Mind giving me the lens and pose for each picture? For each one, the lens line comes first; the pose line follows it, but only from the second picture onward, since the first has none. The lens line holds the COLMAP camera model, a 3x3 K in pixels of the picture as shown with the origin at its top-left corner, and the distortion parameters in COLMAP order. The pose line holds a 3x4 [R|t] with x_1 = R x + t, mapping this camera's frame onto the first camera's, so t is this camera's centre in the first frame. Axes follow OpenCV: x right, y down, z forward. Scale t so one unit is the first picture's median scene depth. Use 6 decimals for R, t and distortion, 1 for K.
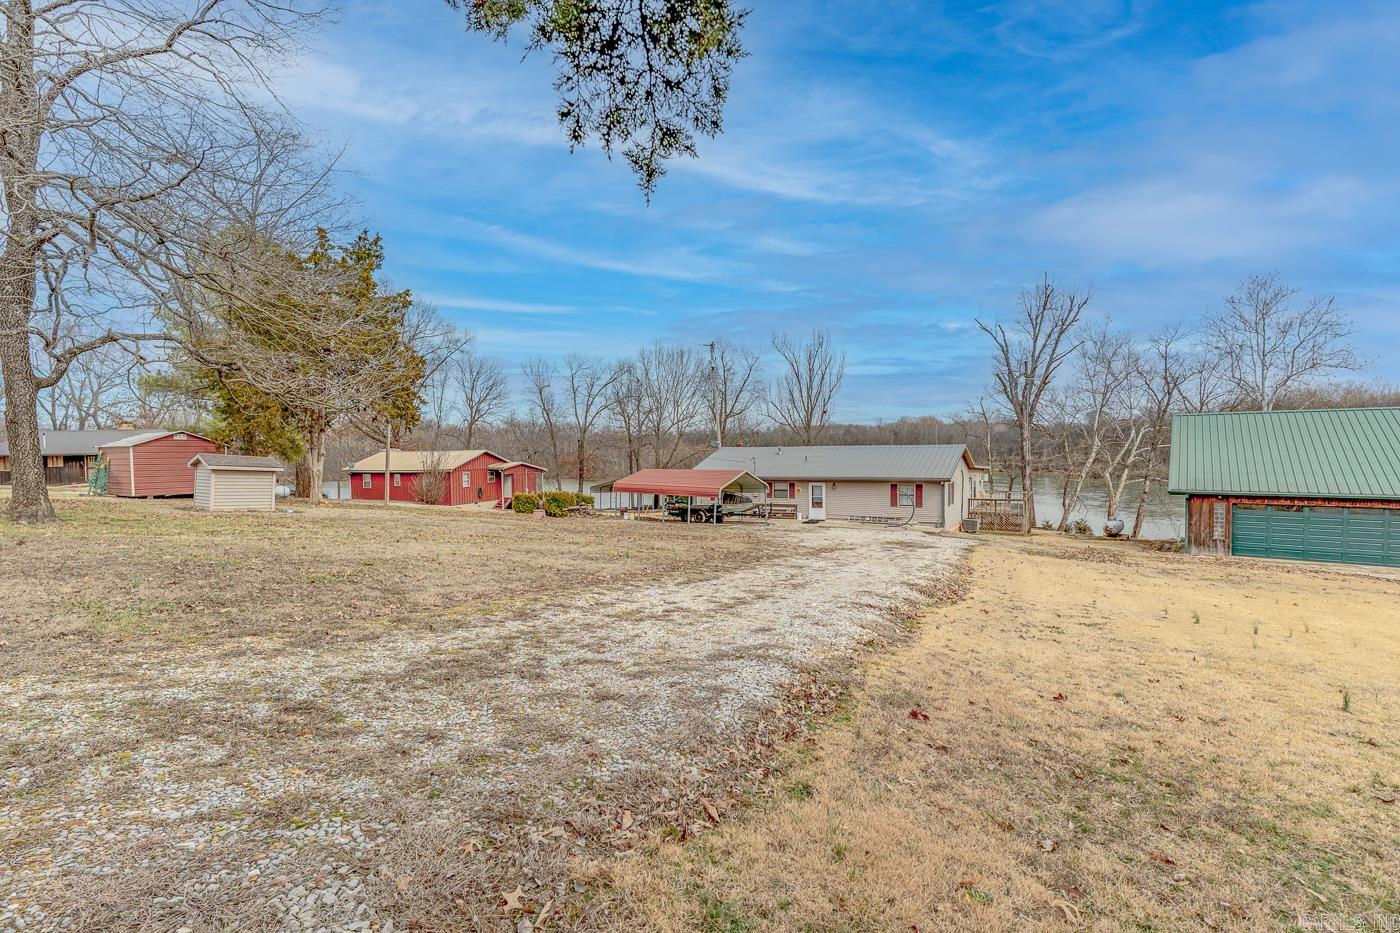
lens RADIAL K [[667.6, 0, 692.3], [0, 667.6, 468.7], [0, 0, 1]] dist [0.002374, 0.000325]
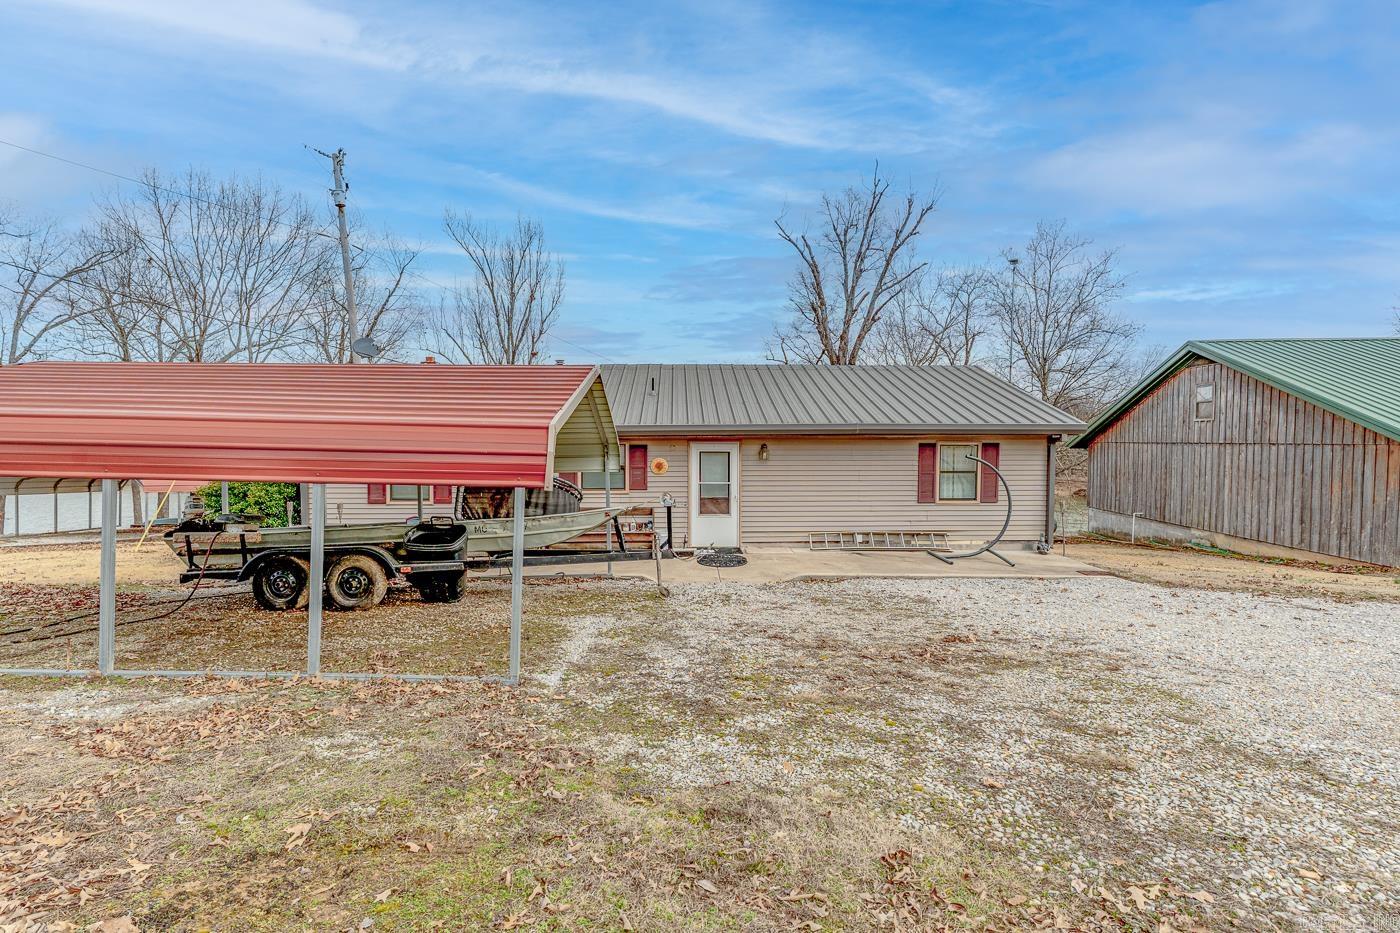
lens RADIAL K [[667.6, 0, 692.3], [0, 667.6, 468.7], [0, 0, 1]] dist [0.002374, 0.000325]
pose [[0.847322, -0.008595, 0.531010, -0.010360], [0.007304, 0.999963, 0.004530, 0.032299], [-0.531030, 0.000040, 0.847353, 0.695285]]
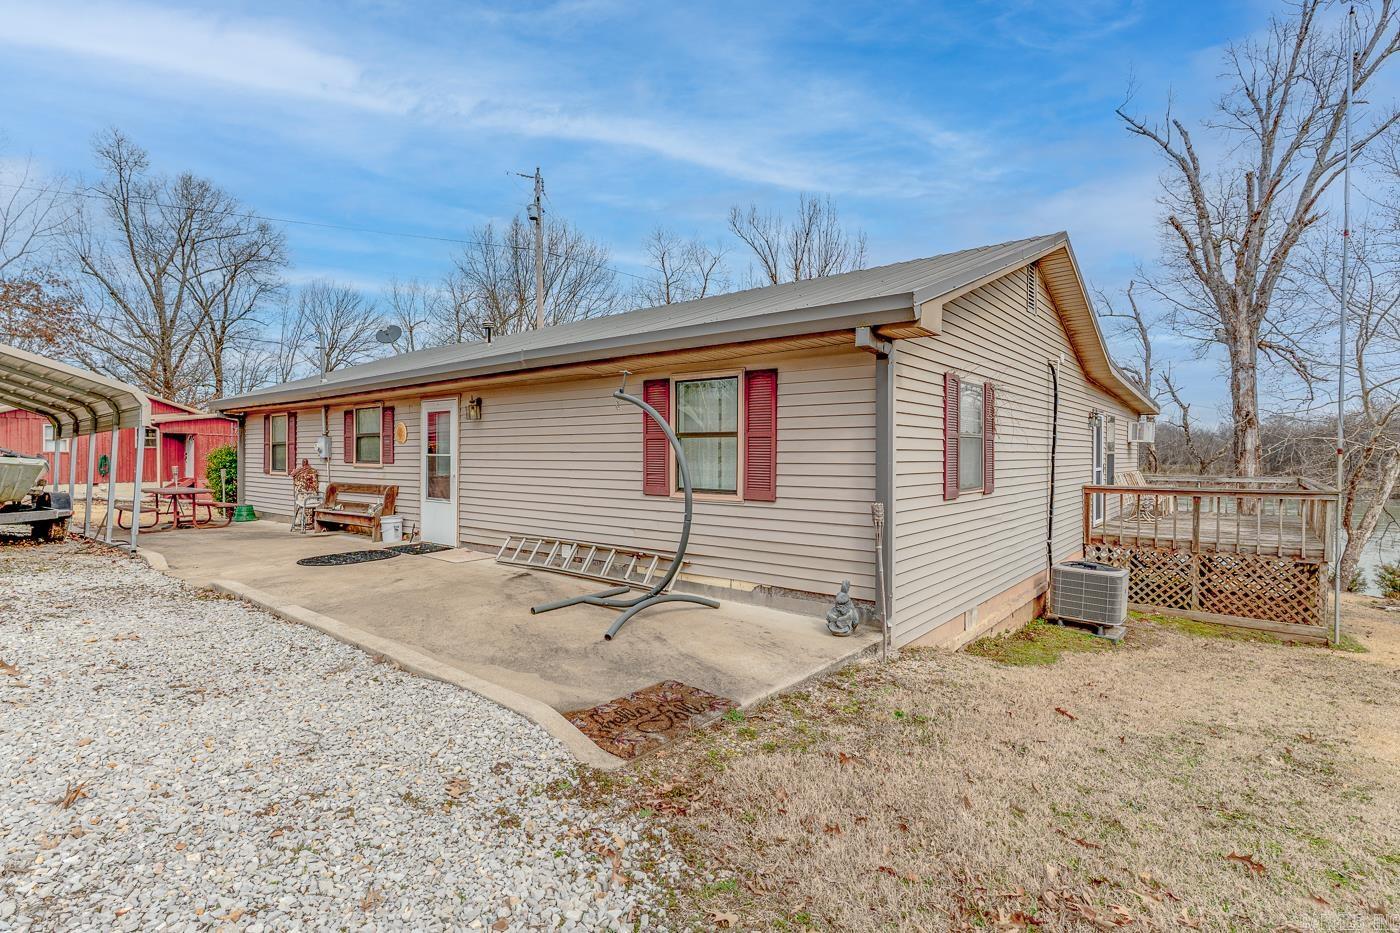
lens RADIAL K [[675.1, 0, 702.9], [0, 675.1, 460.6], [0, 0, 1]] dist [-0.001017, -0.000700]
pose [[0.988293, 0.019571, -0.151310, 0.320197], [-0.023604, 0.999411, -0.024904, 0.047539], [0.150733, 0.028184, 0.988173, 0.748871]]
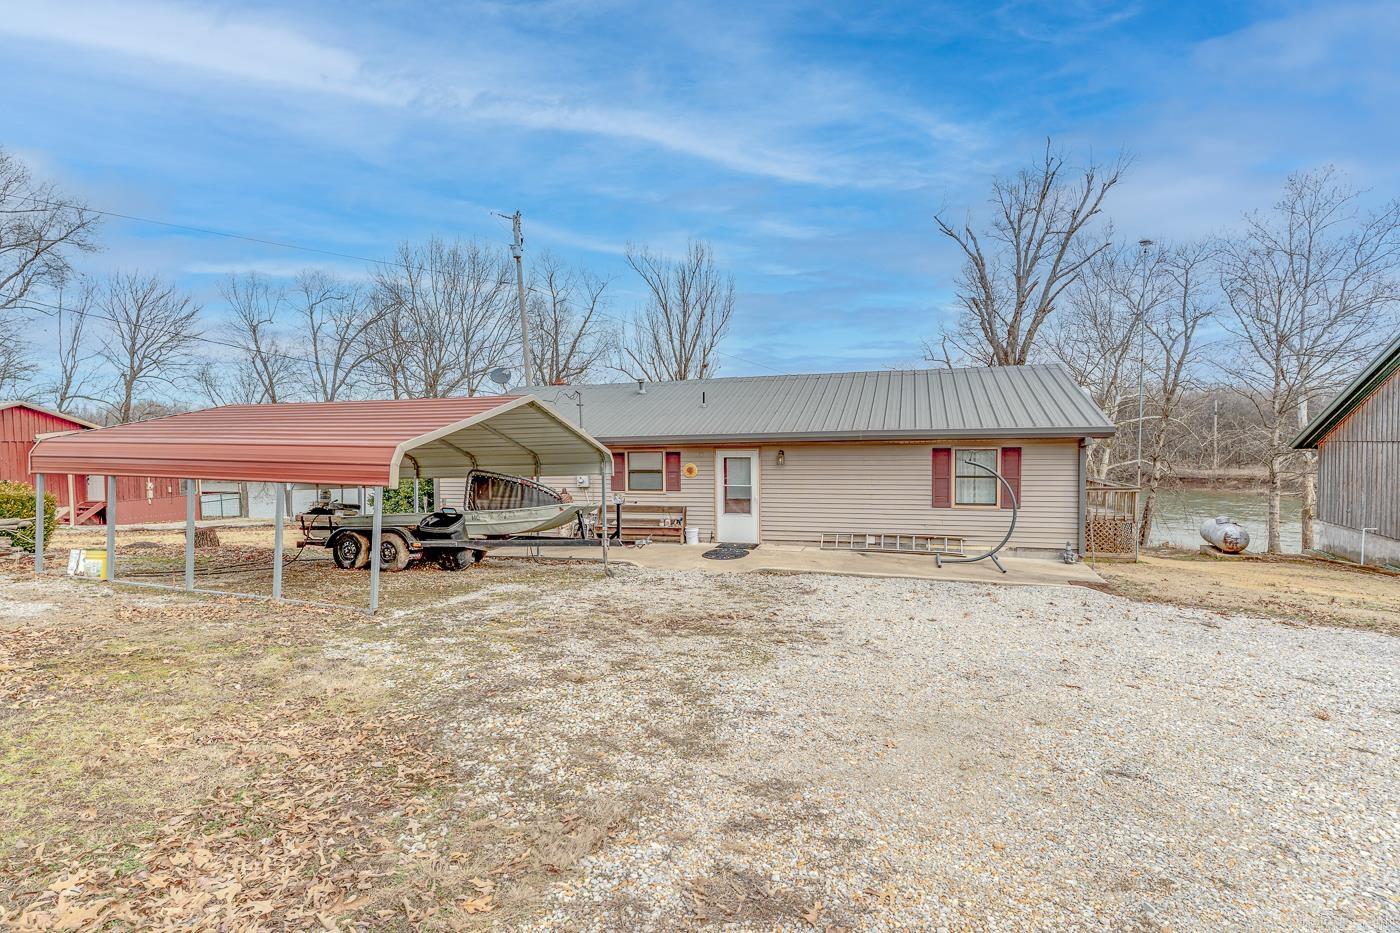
lens RADIAL K [[663.7, 0, 696.1], [0, 663.7, 468.9], [0, 0, 1]] dist [0.003192, 0.000378]
pose [[0.976053, -0.005756, 0.217456, 0.076616], [0.005938, 0.999982, -0.000184, 0.031644], [-0.217451, 0.001471, 0.976070, 0.611493]]
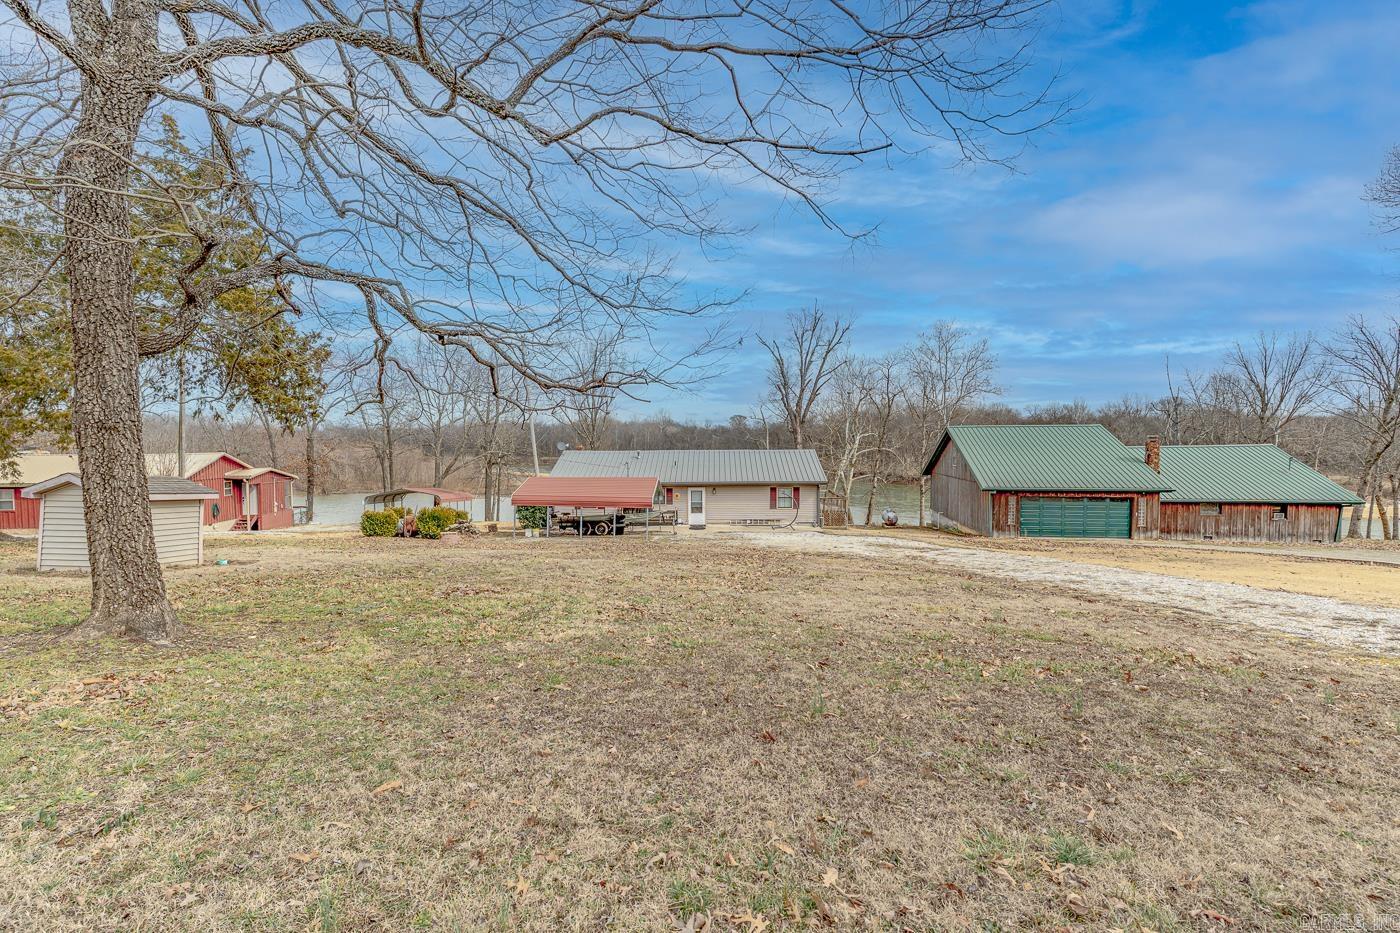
lens RADIAL K [[663.7, 0, 696.1], [0, 663.7, 468.9], [0, 0, 1]] dist [0.003192, 0.000378]
pose [[0.875039, -0.011918, 0.483905, -0.286798], [0.009966, 0.999929, 0.006607, -0.013206], [-0.483949, -0.000959, 0.875096, 0.133067]]
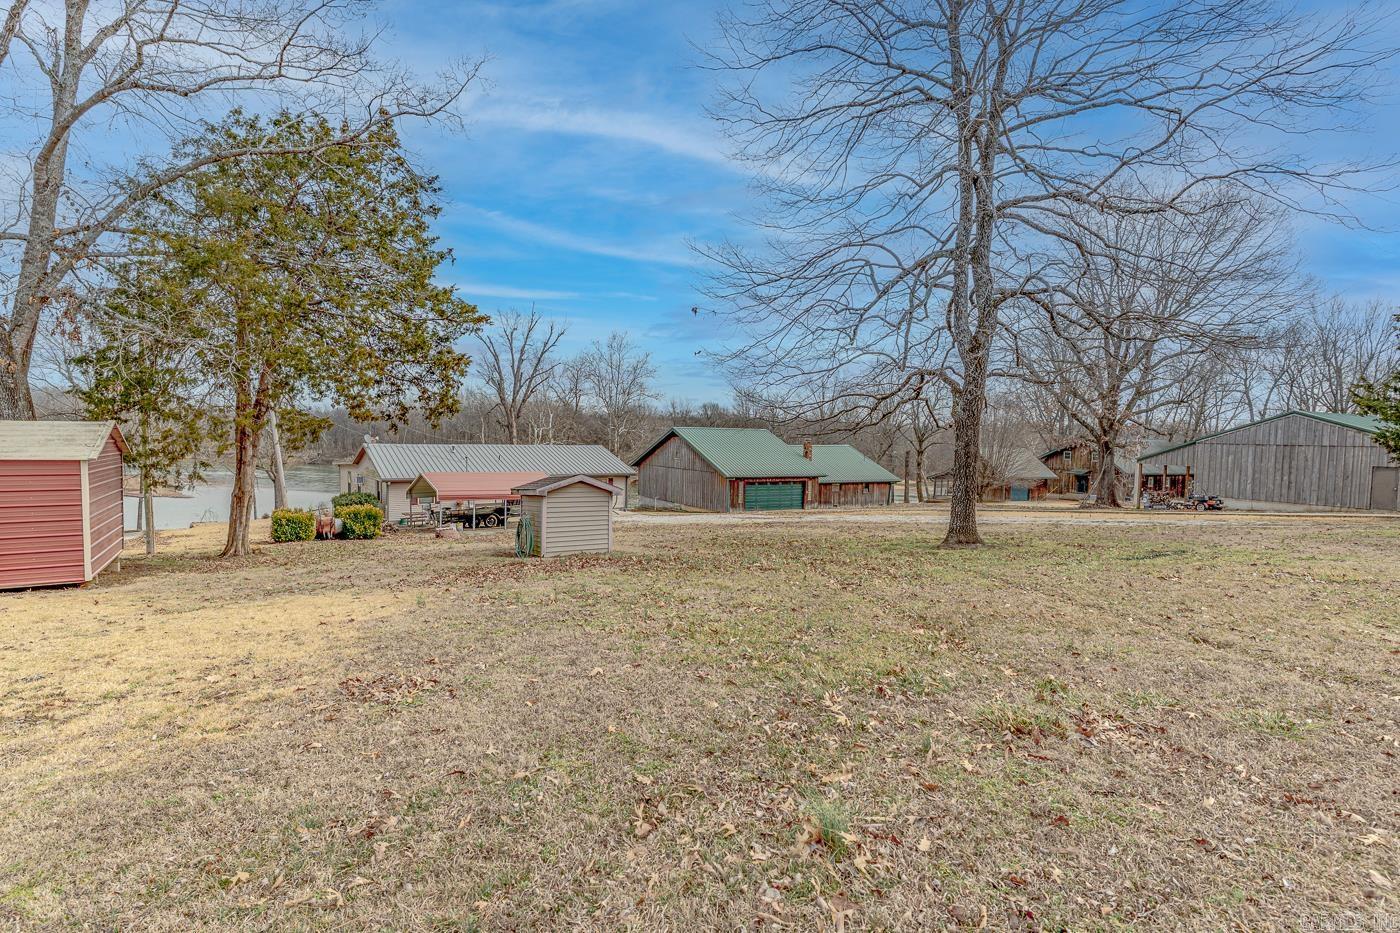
lens RADIAL K [[667.6, 0, 692.3], [0, 667.6, 468.7], [0, 0, 1]] dist [0.002374, 0.000325]
pose [[0.390592, -0.023332, 0.920268, -0.663365], [0.005746, 0.999721, 0.022907, -0.017994], [-0.920546, -0.003659, 0.390617, 0.347063]]
